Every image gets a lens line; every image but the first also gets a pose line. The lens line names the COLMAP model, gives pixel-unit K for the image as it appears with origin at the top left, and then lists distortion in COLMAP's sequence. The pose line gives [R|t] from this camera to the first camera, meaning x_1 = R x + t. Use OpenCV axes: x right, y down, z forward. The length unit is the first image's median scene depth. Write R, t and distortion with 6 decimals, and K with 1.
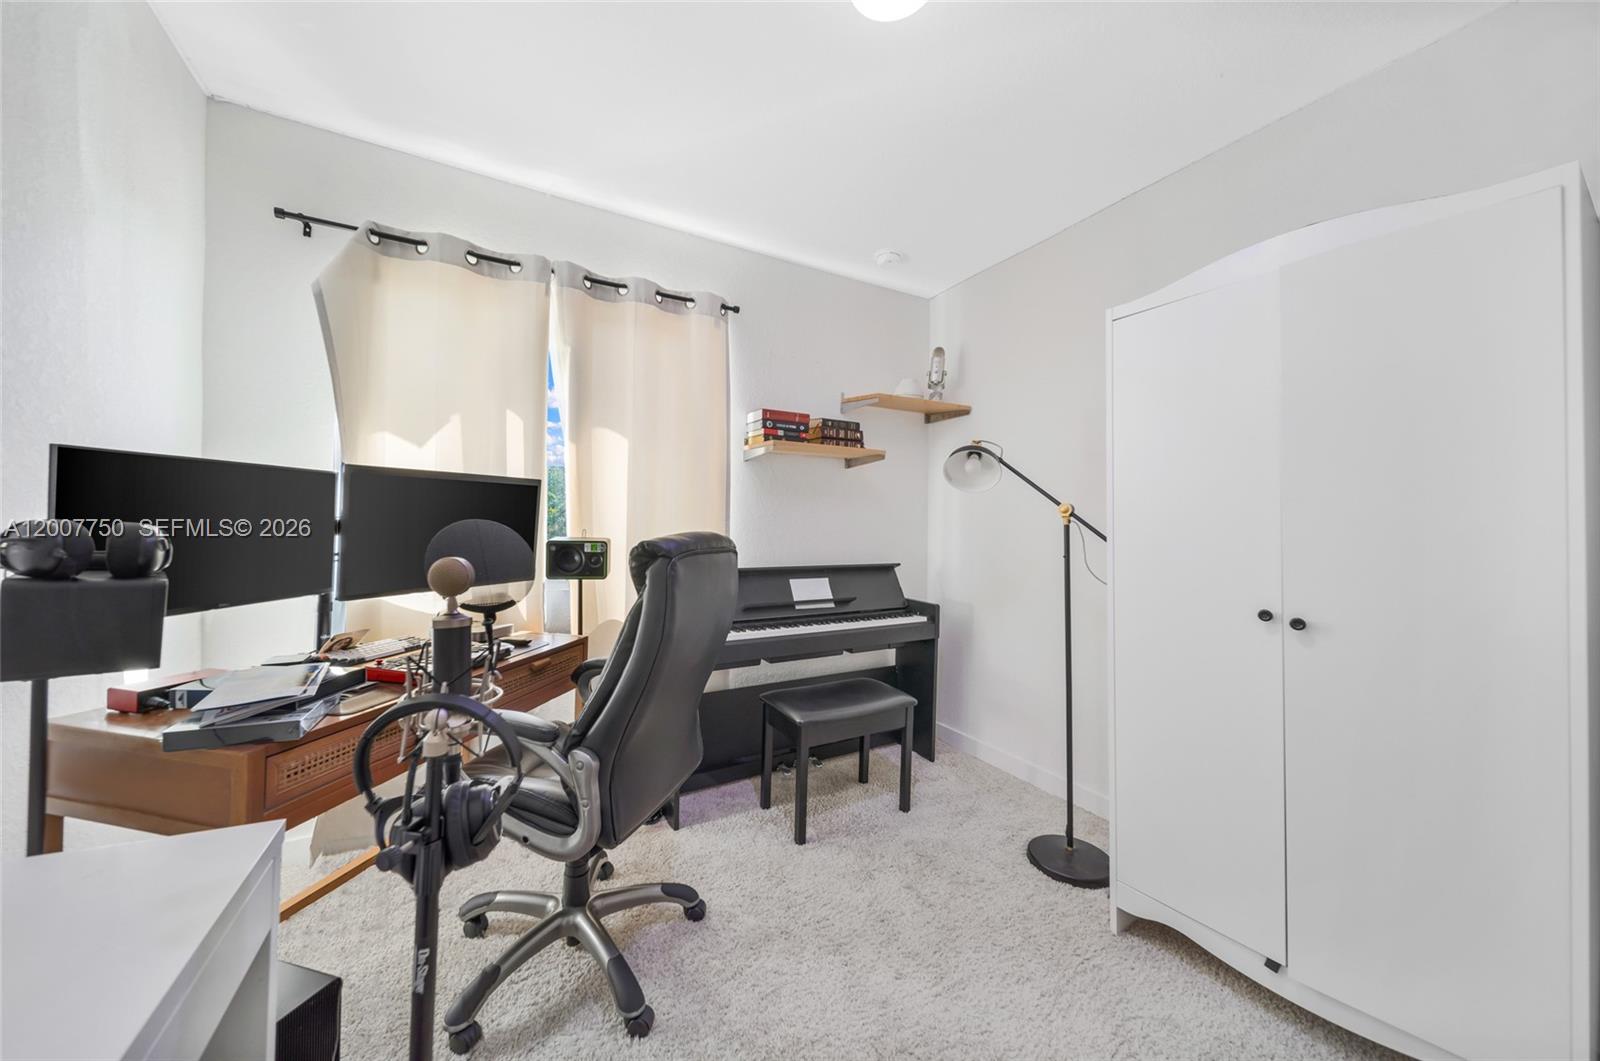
lens RADIAL K [[568.6, 0, 808.8], [0, 568.6, 528.6], [0, 0, 1]] dist [0.000033, -0.001001]
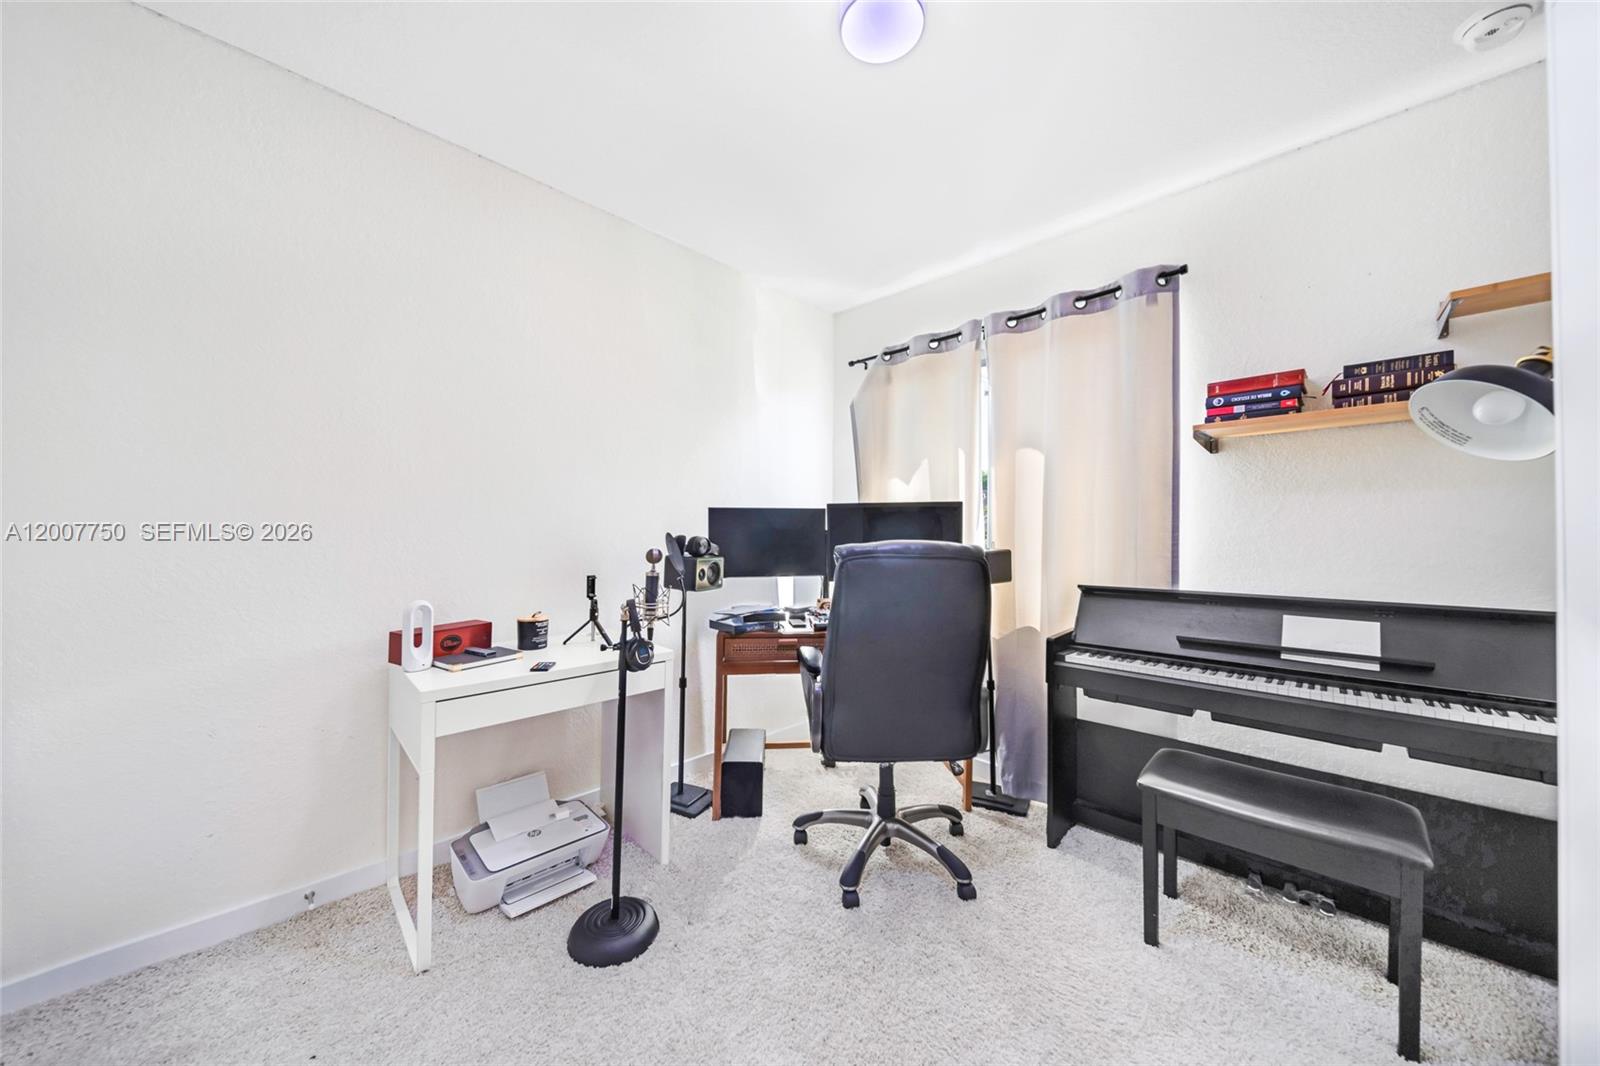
lens RADIAL K [[568.6, 0, 797.5], [0, 568.6, 530.1], [0, 0, 1]] dist [0.000033, -0.001001]
pose [[0.243876, -0.019064, -0.969619, 0.523830], [-0.006527, 0.999752, -0.021298, 0.006217], [0.969784, 0.011523, 0.243691, 0.277608]]
